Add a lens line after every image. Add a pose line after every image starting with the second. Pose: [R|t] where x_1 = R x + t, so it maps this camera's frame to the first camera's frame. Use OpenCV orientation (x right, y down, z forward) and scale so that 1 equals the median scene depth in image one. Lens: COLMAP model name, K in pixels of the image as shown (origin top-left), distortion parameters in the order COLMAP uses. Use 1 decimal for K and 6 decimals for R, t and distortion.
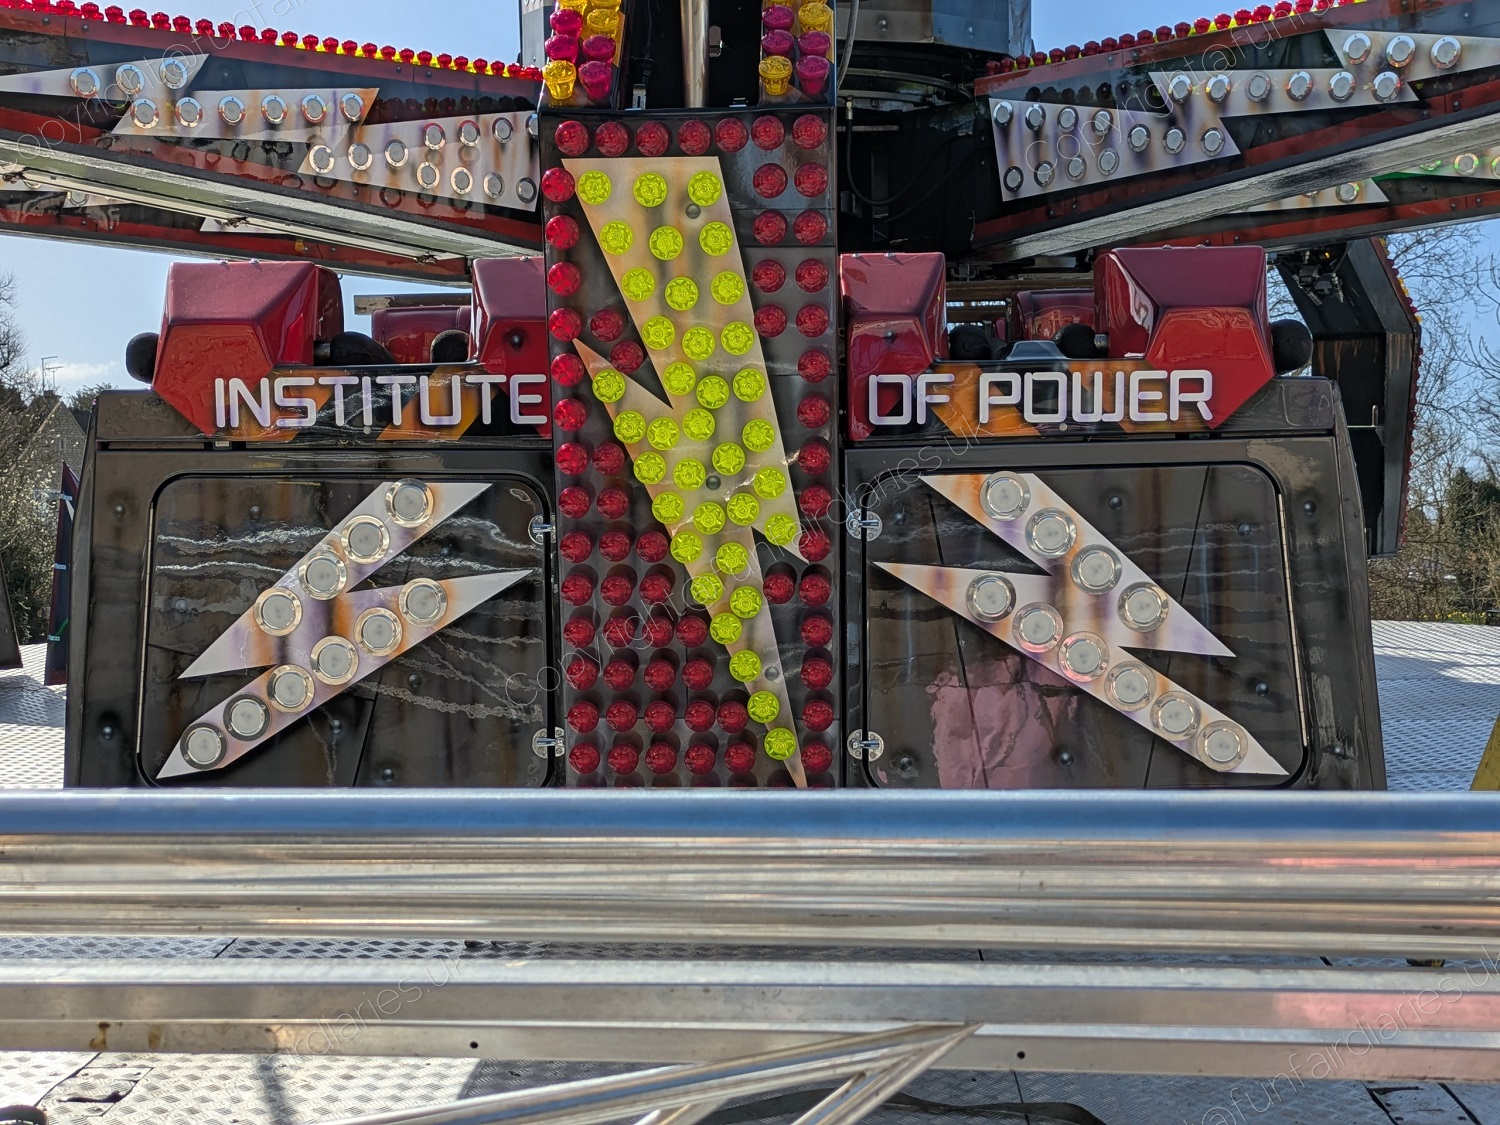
lens RADIAL K [[1541.1, 0, 750.0], [0, 1541.1, 562.5], [0, 0, 1]] dist [0.037054, -0.021030]
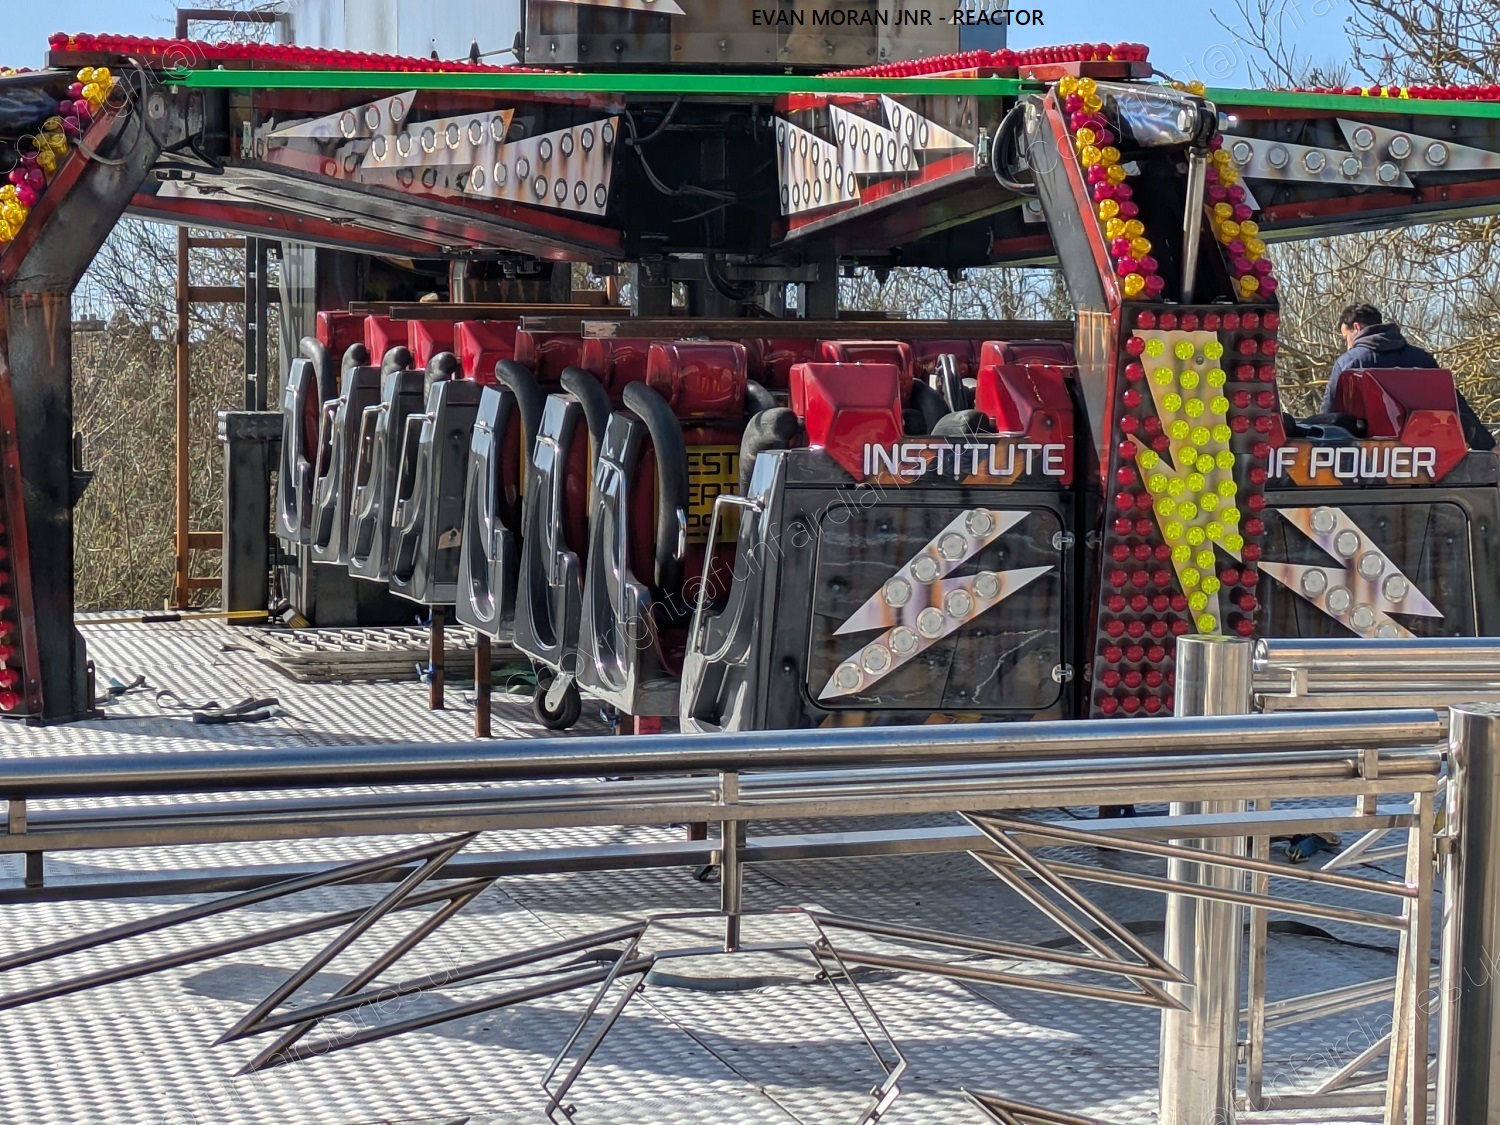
lens RADIAL K [[2241.6, 0, 750.0], [0, 2241.6, 562.5], [0, 0, 1]] dist [0.031129, 0.045156]
pose [[0.966685, -0.000014, 0.255970, -1.048649], [-0.002407, 0.999955, 0.009143, -0.019245], [-0.255959, -0.009455, 0.966641, -1.179844]]
